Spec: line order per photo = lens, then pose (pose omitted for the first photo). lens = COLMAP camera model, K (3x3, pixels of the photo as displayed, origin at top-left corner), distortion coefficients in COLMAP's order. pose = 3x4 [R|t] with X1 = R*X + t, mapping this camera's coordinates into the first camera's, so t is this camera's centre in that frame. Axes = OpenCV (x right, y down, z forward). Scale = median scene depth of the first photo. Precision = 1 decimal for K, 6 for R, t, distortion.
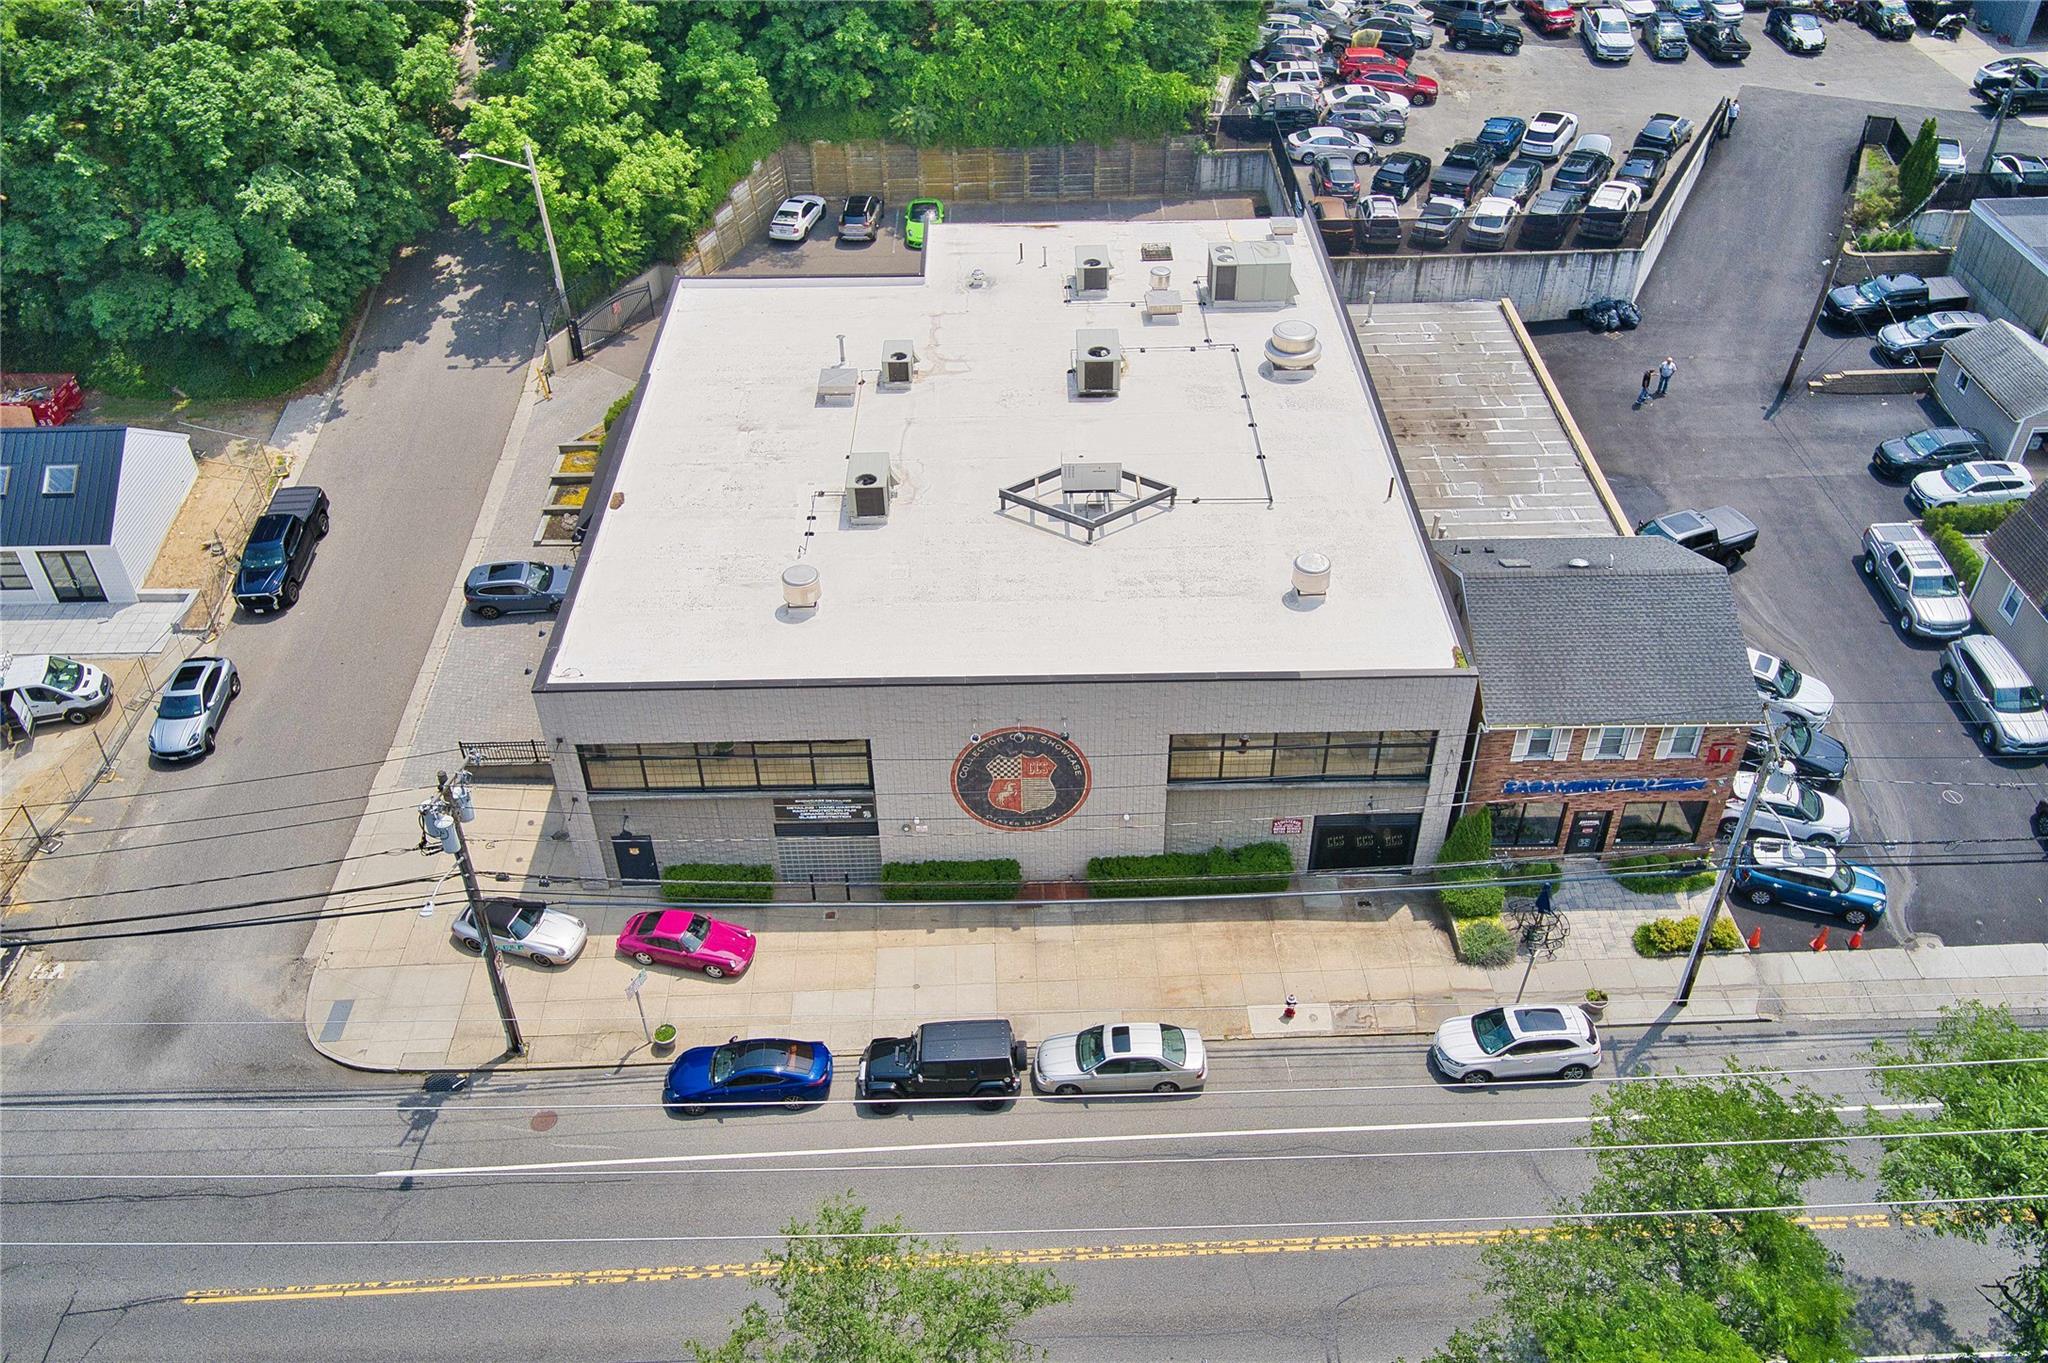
lens RADIAL K [[1651.3, 0, 1023.5], [0, 1651.3, 688.9], [0, 0, 1]] dist [0.040812, -0.034202]
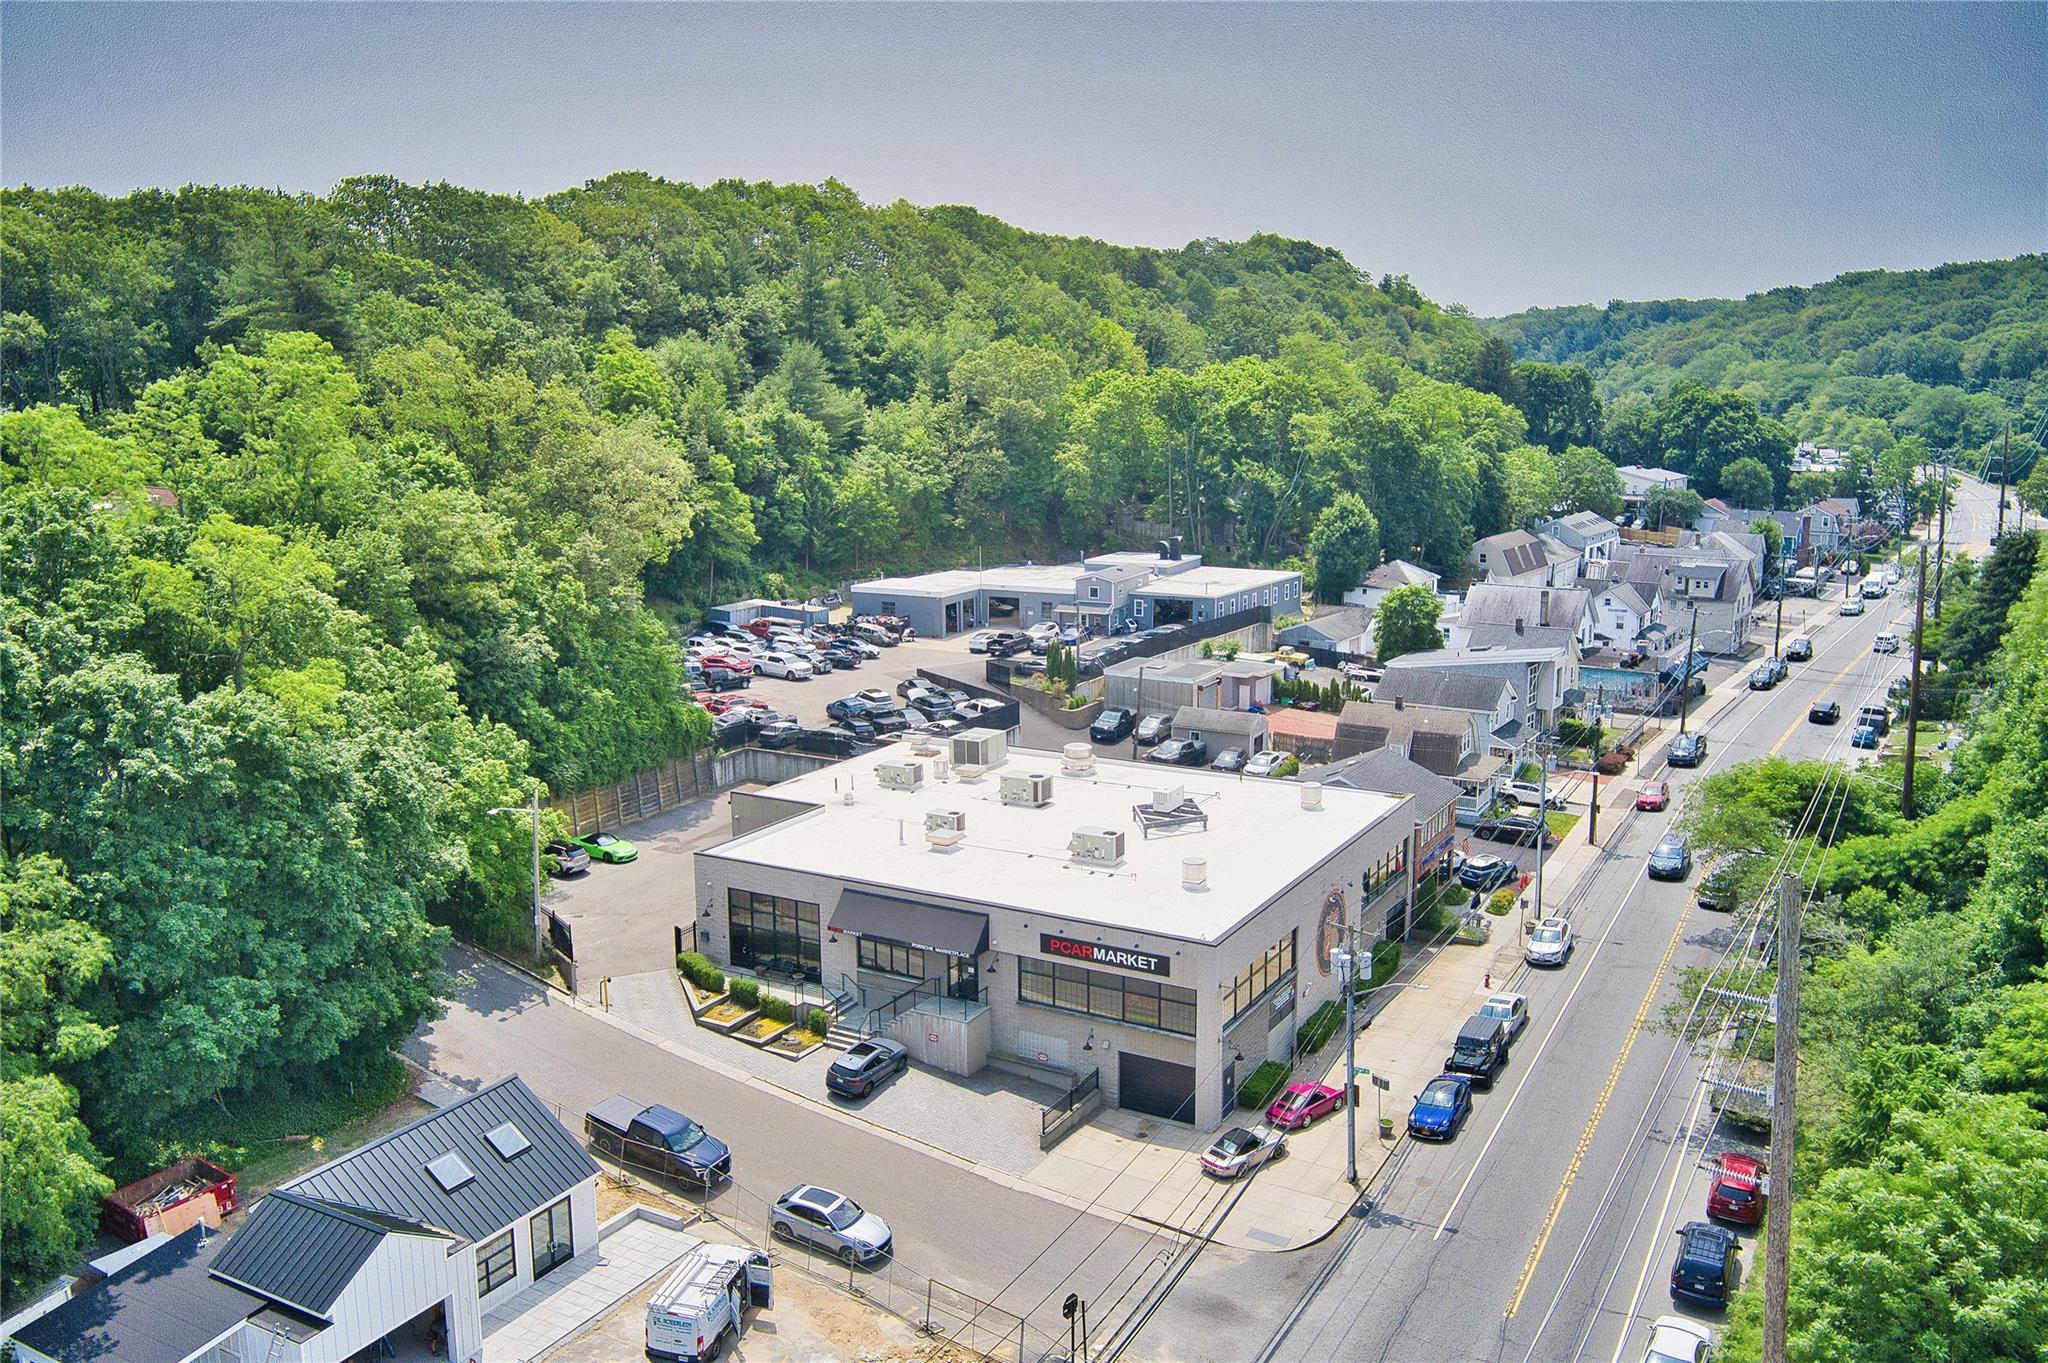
lens RADIAL K [[1651.3, 0, 1023.5], [0, 1651.3, 688.9], [0, 0, 1]] dist [0.040812, -0.034202]
pose [[0.507606, -0.155543, 0.847433, -1.020543], [0.541855, 0.822342, -0.173629, -0.015084], [-0.669873, 0.547321, 0.501707, 0.187935]]
